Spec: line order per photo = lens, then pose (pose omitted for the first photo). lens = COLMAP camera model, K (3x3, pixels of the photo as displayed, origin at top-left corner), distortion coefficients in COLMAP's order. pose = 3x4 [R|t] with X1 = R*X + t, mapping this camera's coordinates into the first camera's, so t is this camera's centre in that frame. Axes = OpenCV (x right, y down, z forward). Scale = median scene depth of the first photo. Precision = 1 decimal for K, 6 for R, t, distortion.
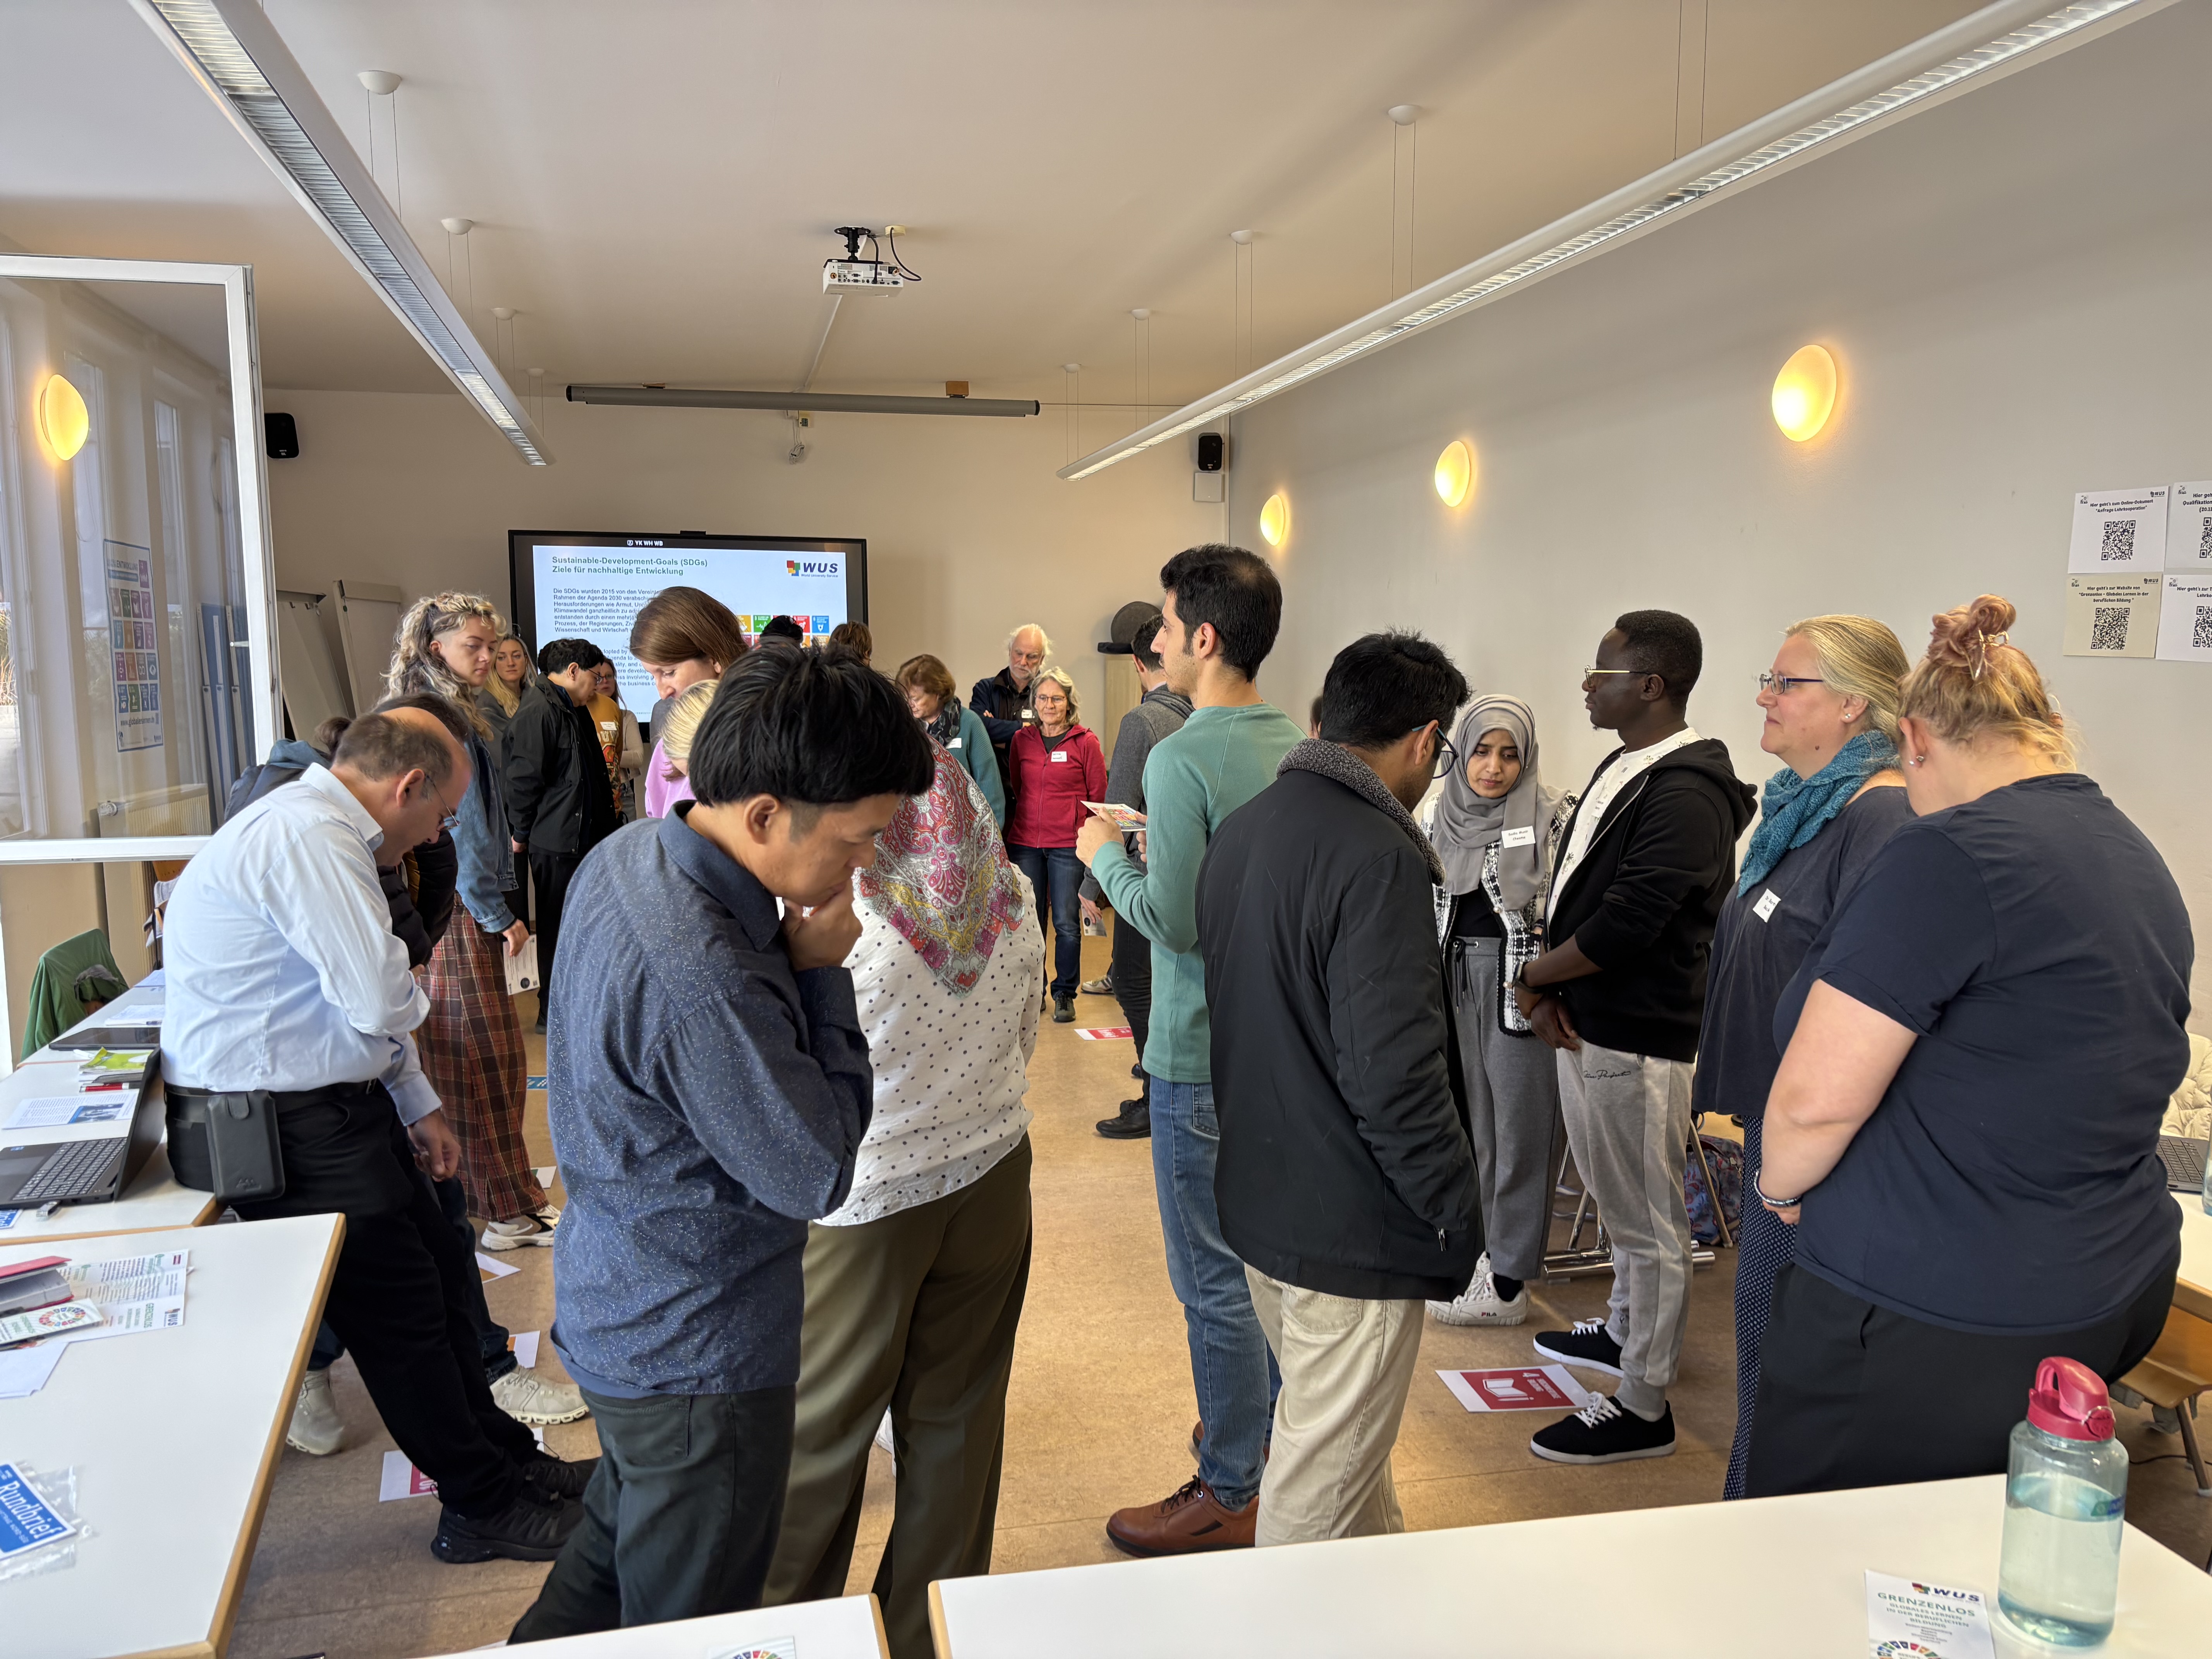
lens RADIAL K [[1709.3, 0, 1107.6], [0, 1709.3, 832.5], [0, 0, 1]] dist [-0.028277, -0.001474]
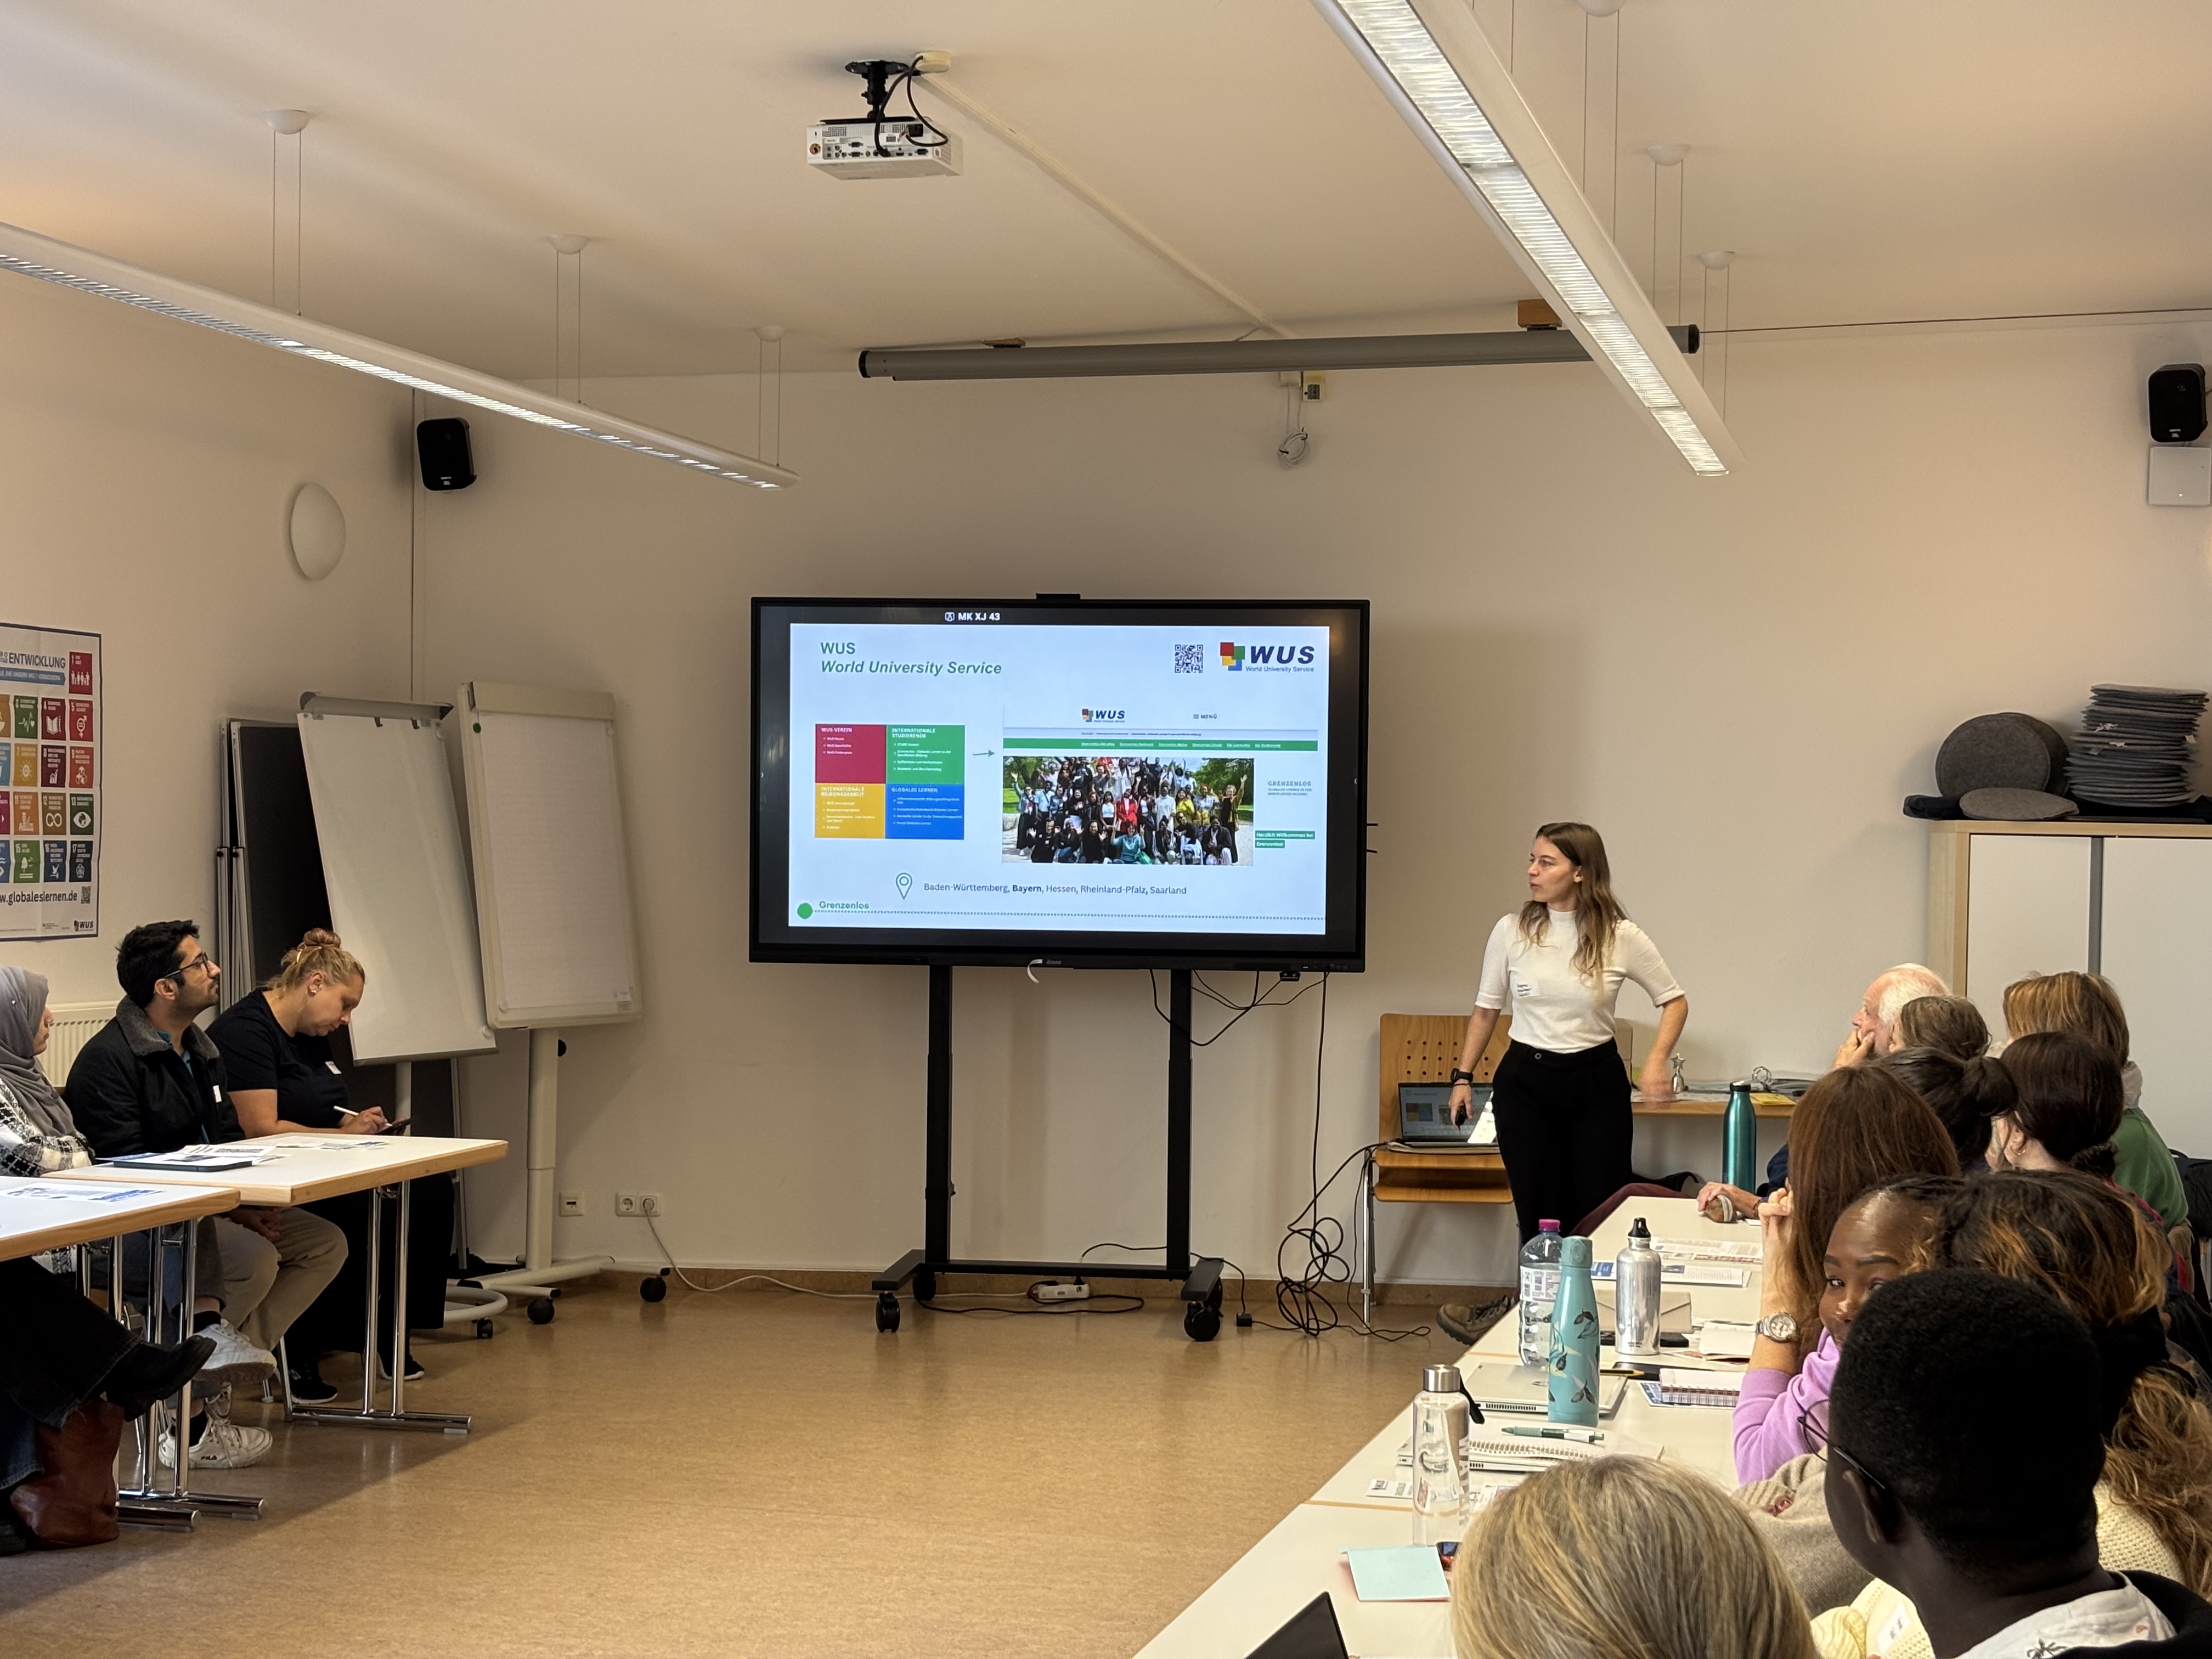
lens RADIAL K [[3342.1, 0, 1126.3], [0, 3342.1, 843.5], [0, 0, 1]] dist [0.090178, 0.000000]
pose [[0.882611, 0.012227, -0.469945, 0.298598], [-0.059534, 0.994520, -0.085937, -0.000399], [0.466319, 0.103827, 0.878502, 0.045389]]
